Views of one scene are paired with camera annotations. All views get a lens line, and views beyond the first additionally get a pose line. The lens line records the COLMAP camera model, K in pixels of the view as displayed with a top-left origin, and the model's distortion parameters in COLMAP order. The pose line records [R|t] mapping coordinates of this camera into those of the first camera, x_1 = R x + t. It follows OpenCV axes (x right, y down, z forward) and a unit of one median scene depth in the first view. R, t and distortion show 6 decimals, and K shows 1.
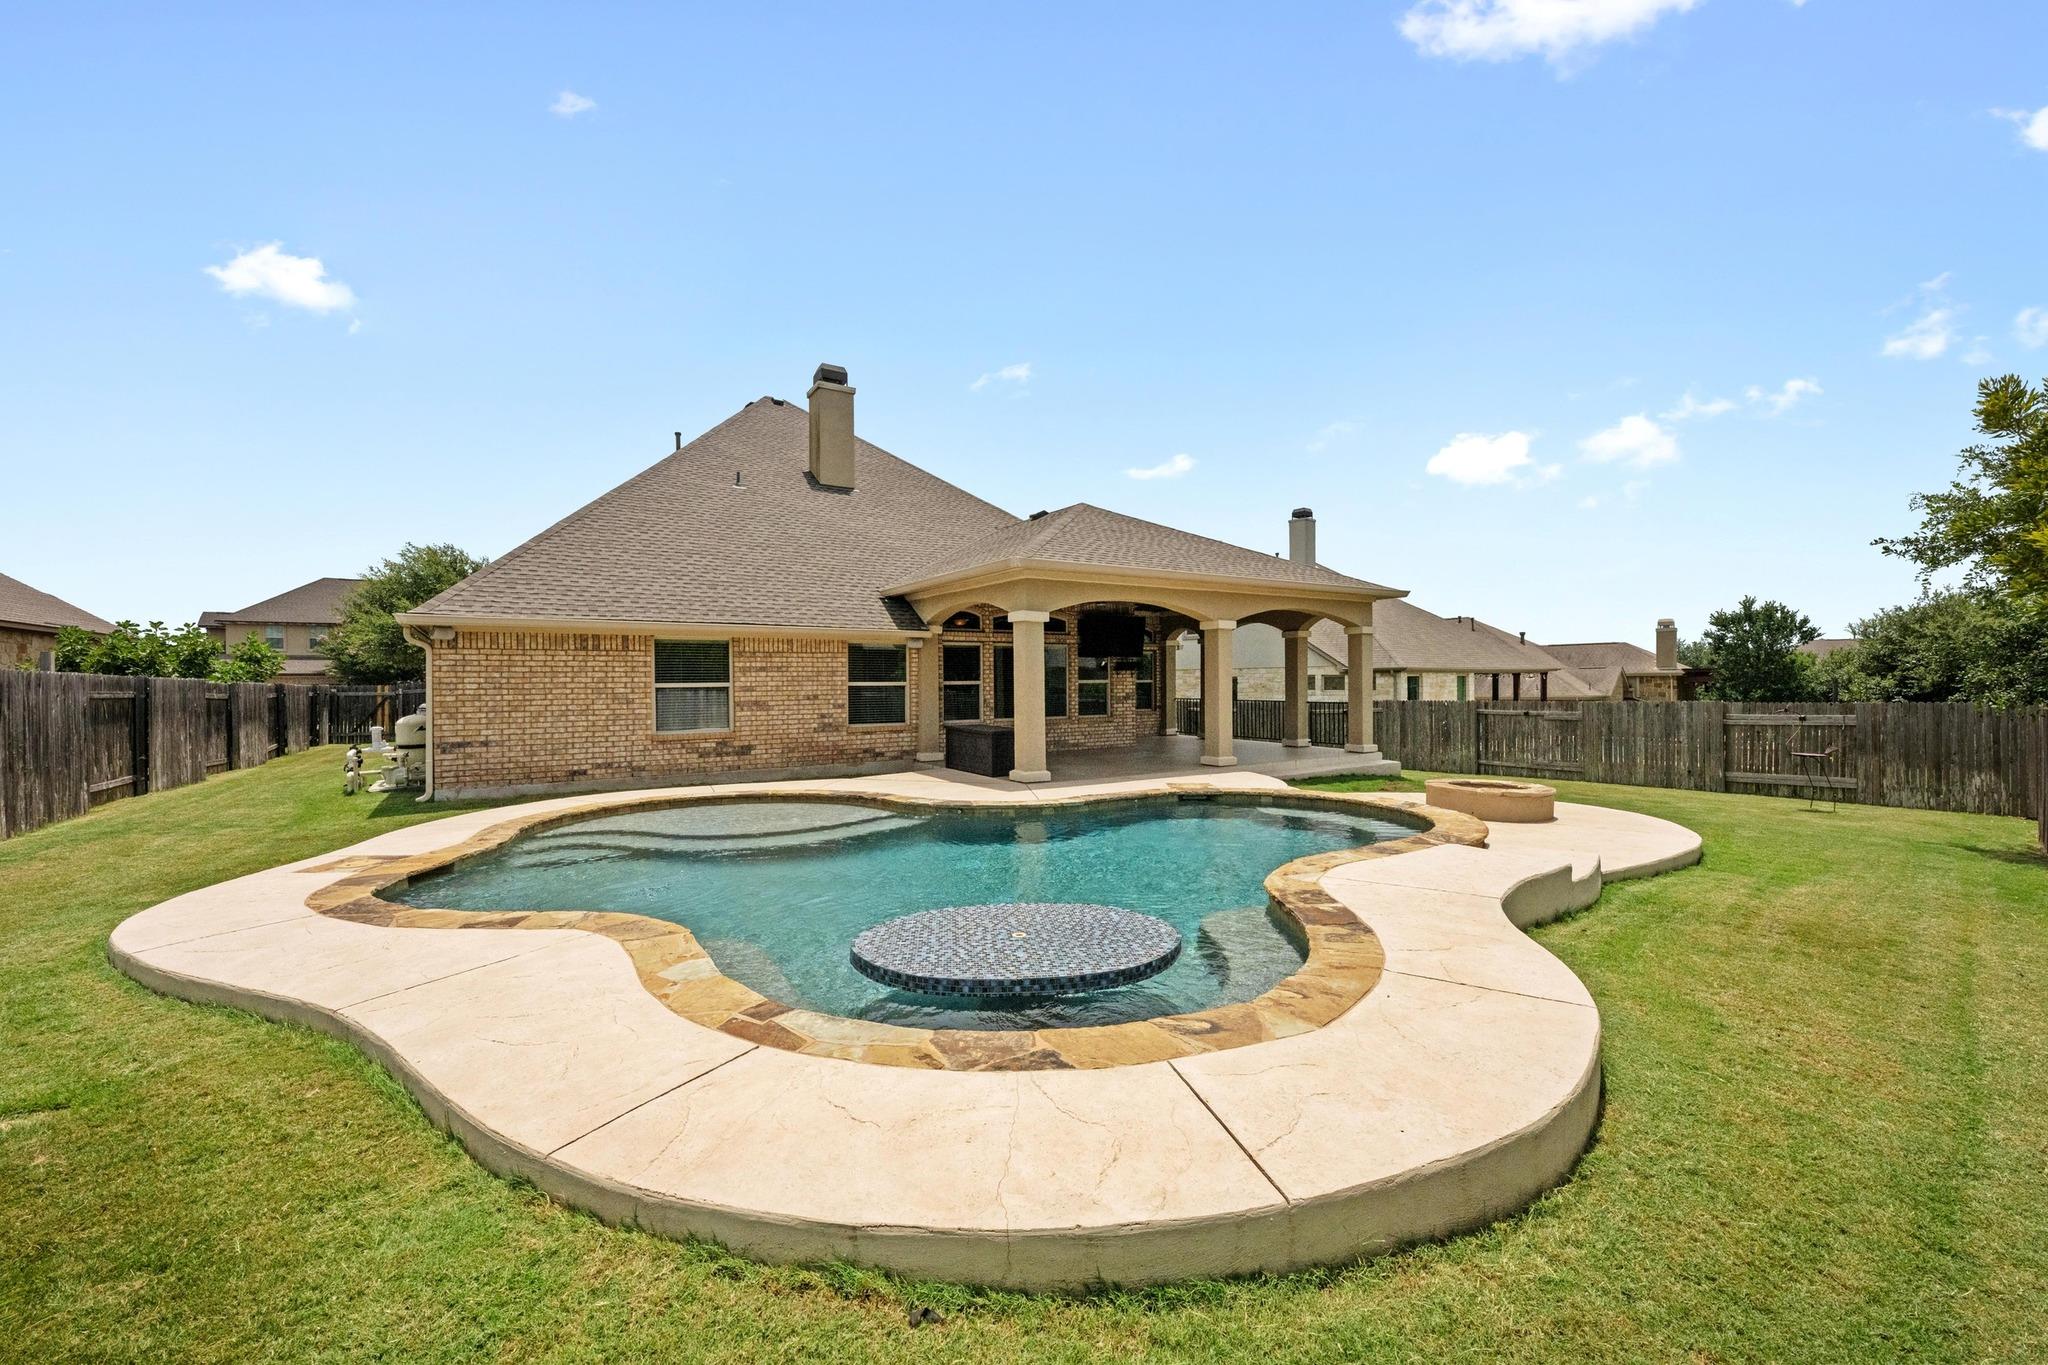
lens RADIAL K [[810.4, 0, 1021.5], [0, 810.4, 678.6], [0, 0, 1]] dist [0.000741, 0.000211]
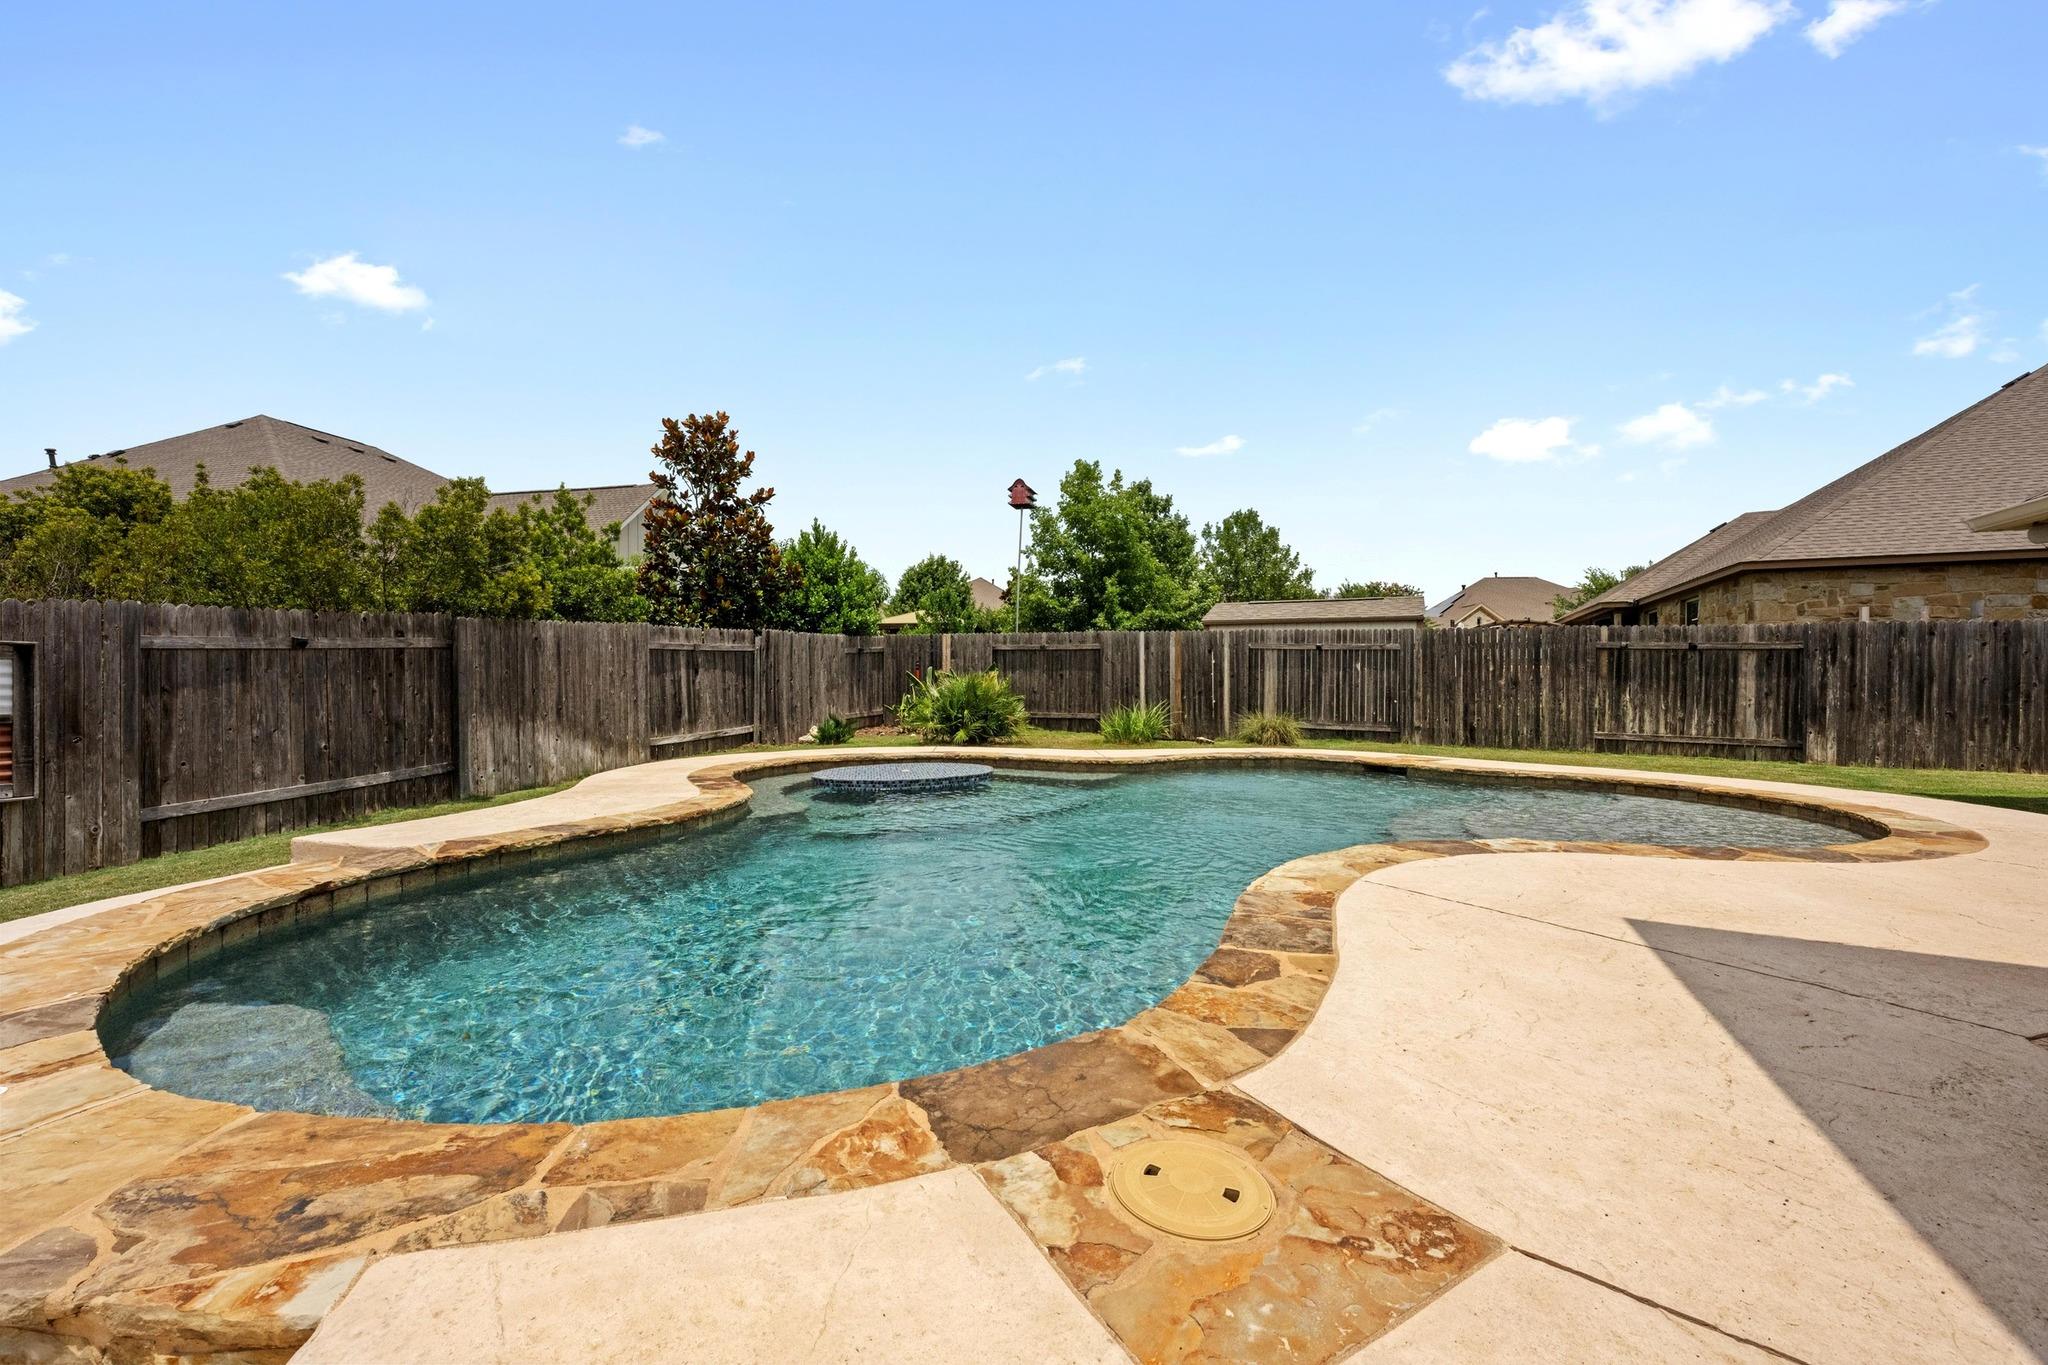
lens RADIAL K [[810.4, 0, 1021.9], [0, 810.4, 677.0], [0, 0, 1]] dist [0.000741, 0.000211]
pose [[-0.840306, 0.000924, -0.542111, 0.253667], [0.003204, 0.999990, -0.003262, 0.045675], [0.542102, -0.004478, -0.840301, 0.895731]]
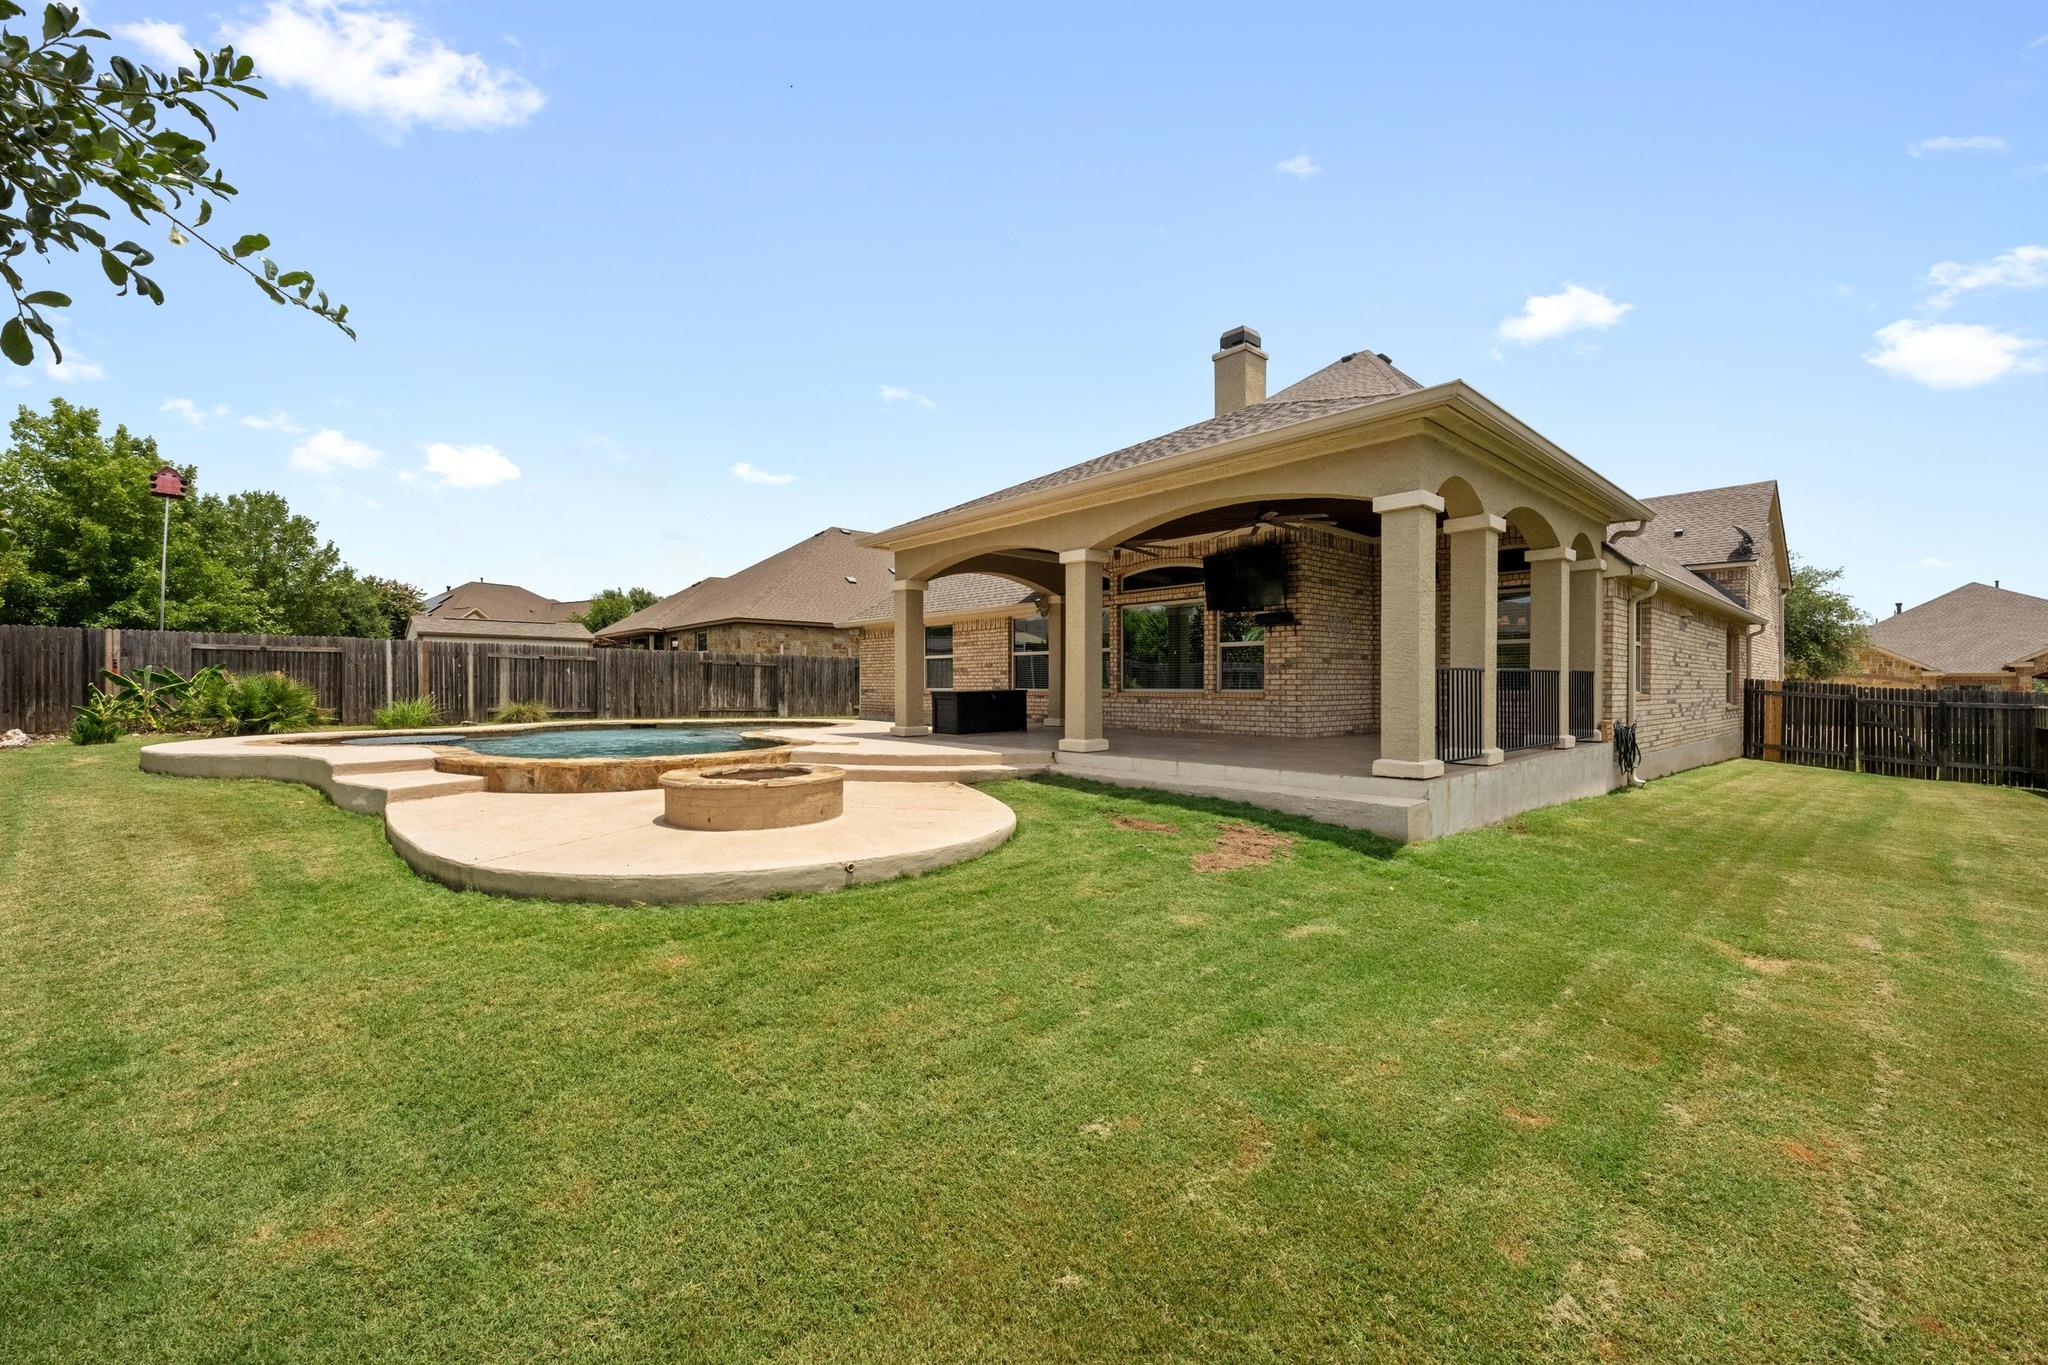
lens RADIAL K [[810.4, 0, 1026.9], [0, 810.4, 687.4], [0, 0, 1]] dist [0.000741, 0.000211]
pose [[0.174237, 0.010351, -0.984649, 1.016059], [-0.000372, 0.999945, 0.010446, 0.046056], [0.984704, -0.001454, 0.174231, 0.871764]]
